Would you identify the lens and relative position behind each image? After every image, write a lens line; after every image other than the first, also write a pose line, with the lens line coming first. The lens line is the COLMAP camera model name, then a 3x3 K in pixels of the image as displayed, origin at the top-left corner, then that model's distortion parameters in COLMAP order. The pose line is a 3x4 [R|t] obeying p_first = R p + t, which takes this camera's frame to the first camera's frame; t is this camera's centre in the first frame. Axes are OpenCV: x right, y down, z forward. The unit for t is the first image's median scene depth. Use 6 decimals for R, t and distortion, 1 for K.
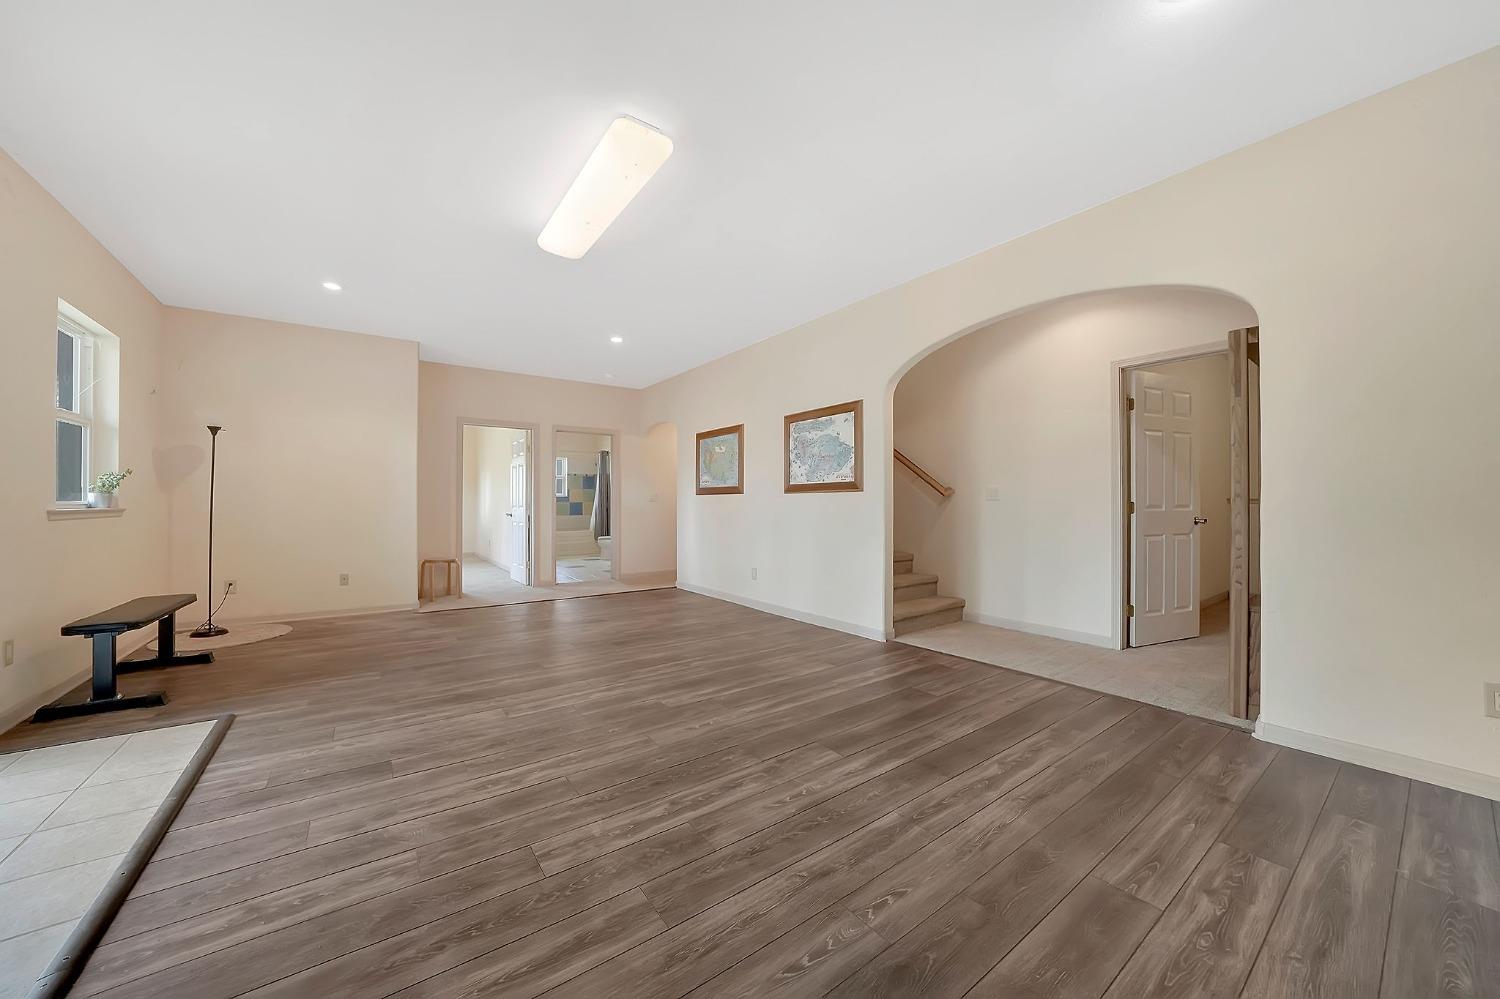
lens RADIAL K [[522.0, 0, 747.8], [0, 522.0, 499.9], [0, 0, 1]] dist [-0.013390, 0.000003]
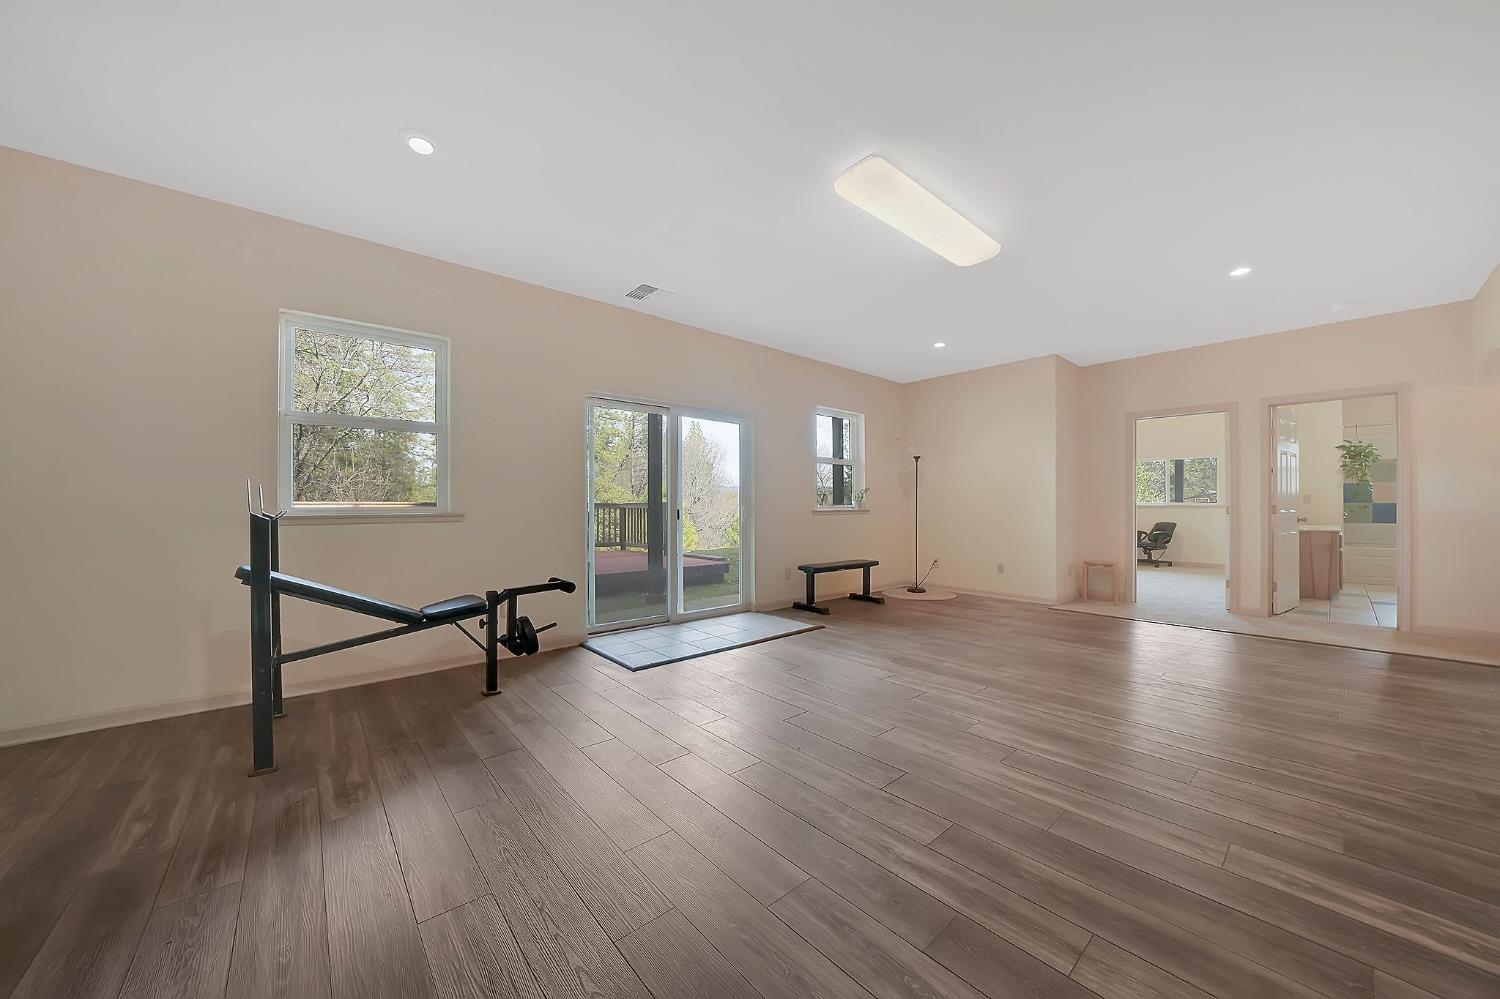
lens RADIAL K [[522.0, 0, 748.5], [0, 522.0, 508.4], [0, 0, 1]] dist [-0.013390, 0.000003]
pose [[0.096370, 0.002447, -0.995343, 0.658622], [0.010605, 0.999938, 0.003485, 0.003255], [0.995289, -0.010892, 0.096338, 0.495604]]
